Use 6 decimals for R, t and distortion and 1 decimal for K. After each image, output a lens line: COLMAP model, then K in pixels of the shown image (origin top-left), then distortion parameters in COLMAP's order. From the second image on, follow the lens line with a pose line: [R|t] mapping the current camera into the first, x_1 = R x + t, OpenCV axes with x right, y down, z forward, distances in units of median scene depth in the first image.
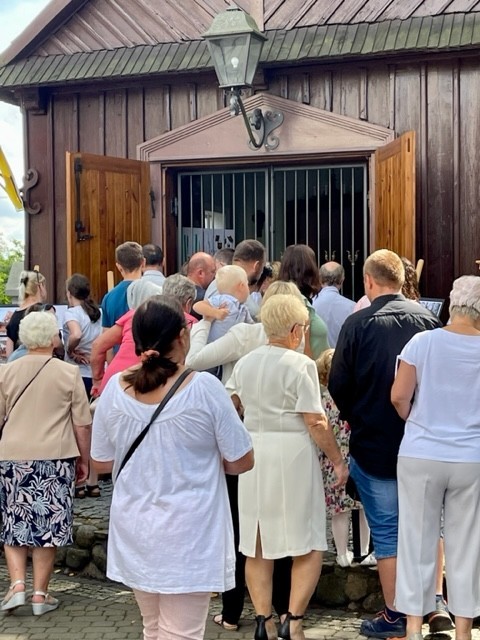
lens RADIAL K [[1181.8, 0, 241.8], [0, 1181.8, 318.3], [0, 0, 1]] dist [0.082737, 0.000000]
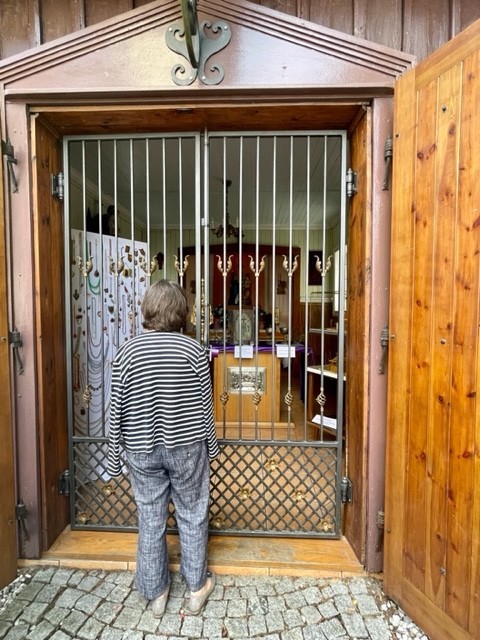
lens RADIAL K [[328.0, 0, 239.0], [0, 328.0, 321.4], [0, 0, 1]] dist [0.001899, 0.000159]
pose [[0.960606, -0.004587, 0.277877, -0.009562], [-0.007546, 0.999065, 0.042578, -0.025872], [-0.277813, -0.042998, 0.959673, 0.825480]]
